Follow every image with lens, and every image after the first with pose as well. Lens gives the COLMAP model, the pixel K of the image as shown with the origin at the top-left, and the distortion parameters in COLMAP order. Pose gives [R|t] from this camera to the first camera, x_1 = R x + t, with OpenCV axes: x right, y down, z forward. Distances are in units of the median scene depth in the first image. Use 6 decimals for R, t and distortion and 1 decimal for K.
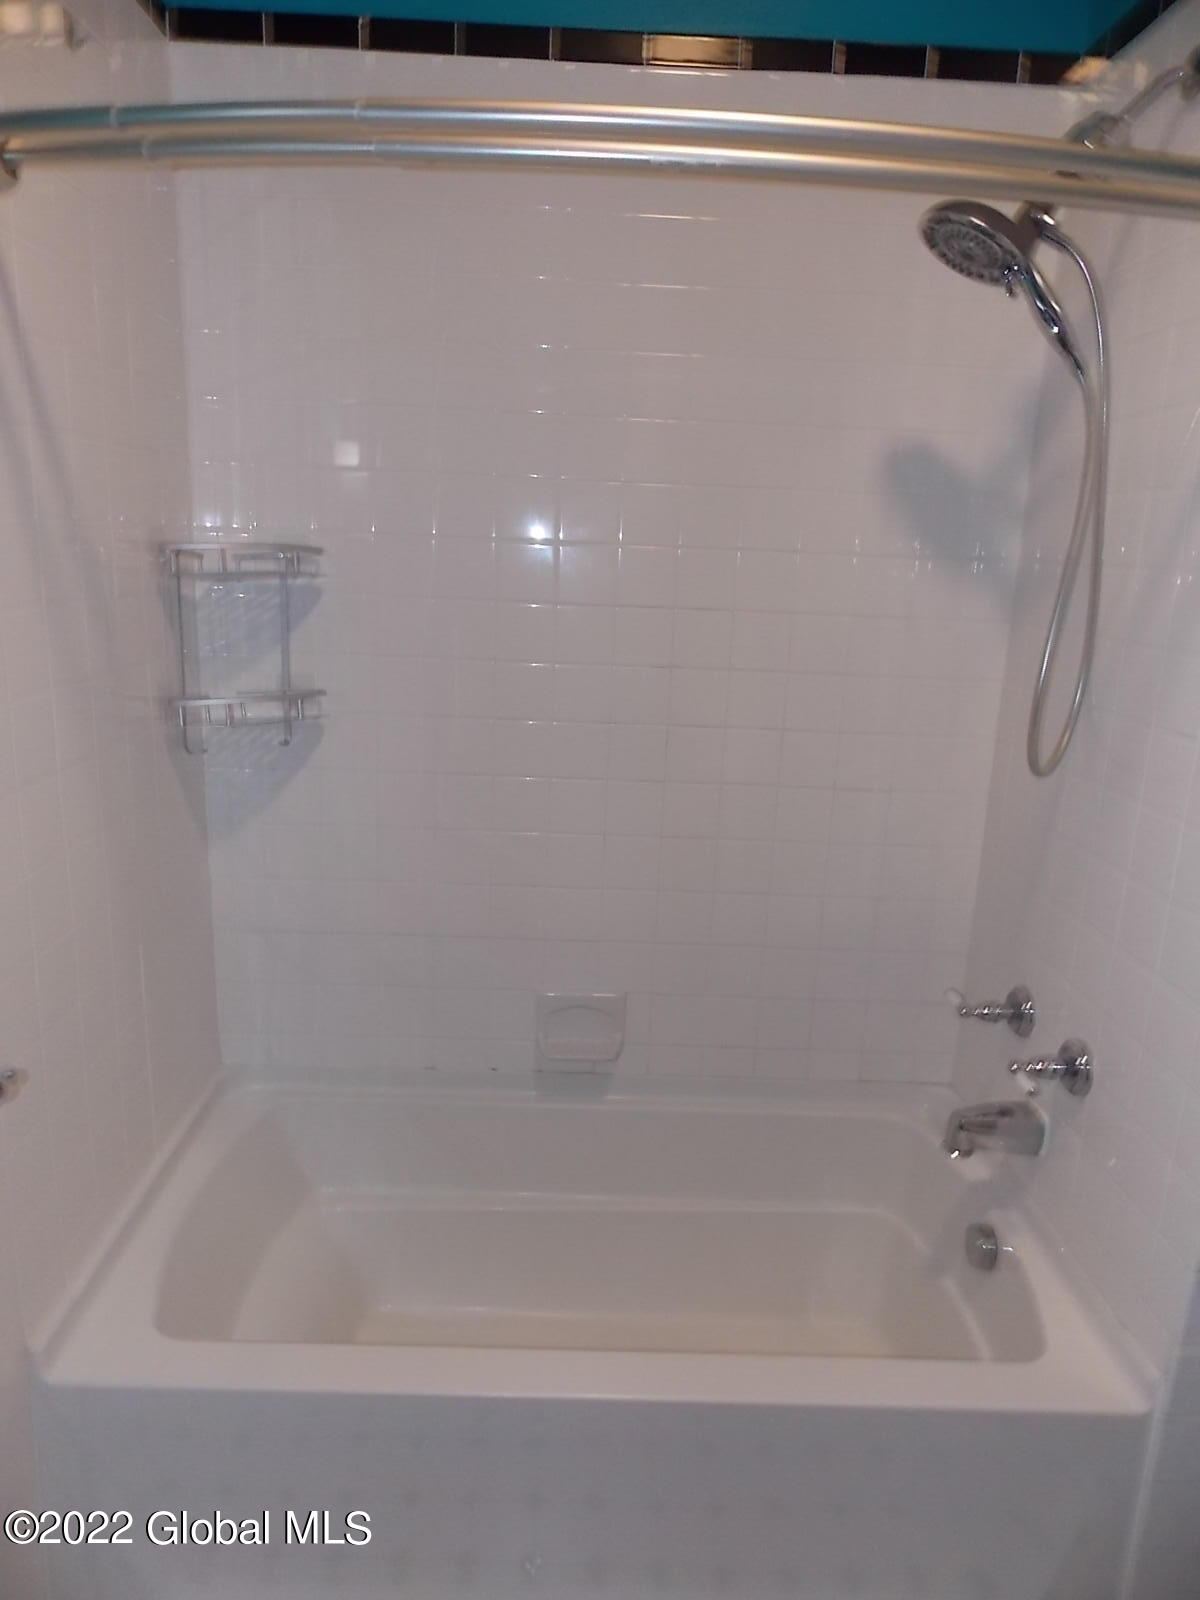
lens RADIAL K [[1045.7, 0, 586.3], [0, 1045.7, 800.3], [0, 0, 1]] dist [-0.005117, 0.001975]
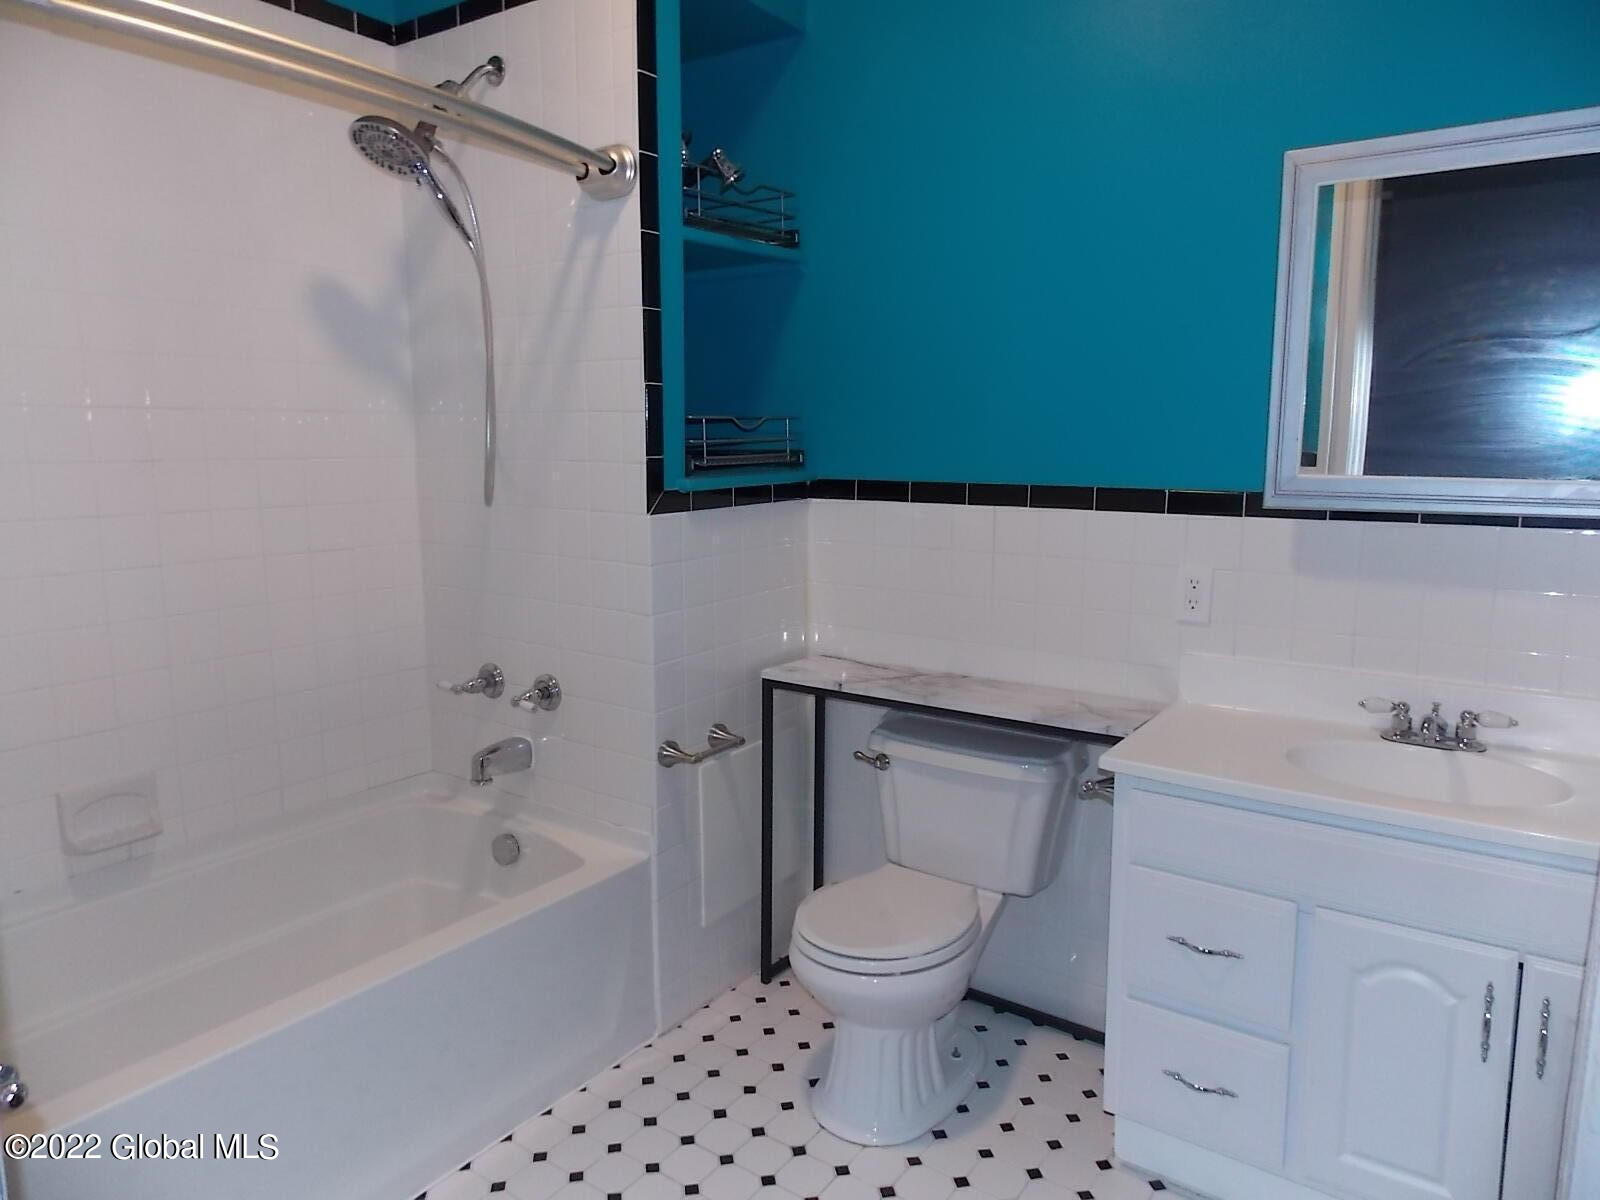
lens RADIAL K [[1045.7, 0, 808.3], [0, 1045.7, 606.6], [0, 0, 1]] dist [-0.005117, 0.001975]
pose [[0.597112, -0.181364, 0.781386, -0.521614], [0.198047, 0.977281, 0.075491, 0.100489], [-0.777325, 0.109675, 0.619465, -0.284466]]
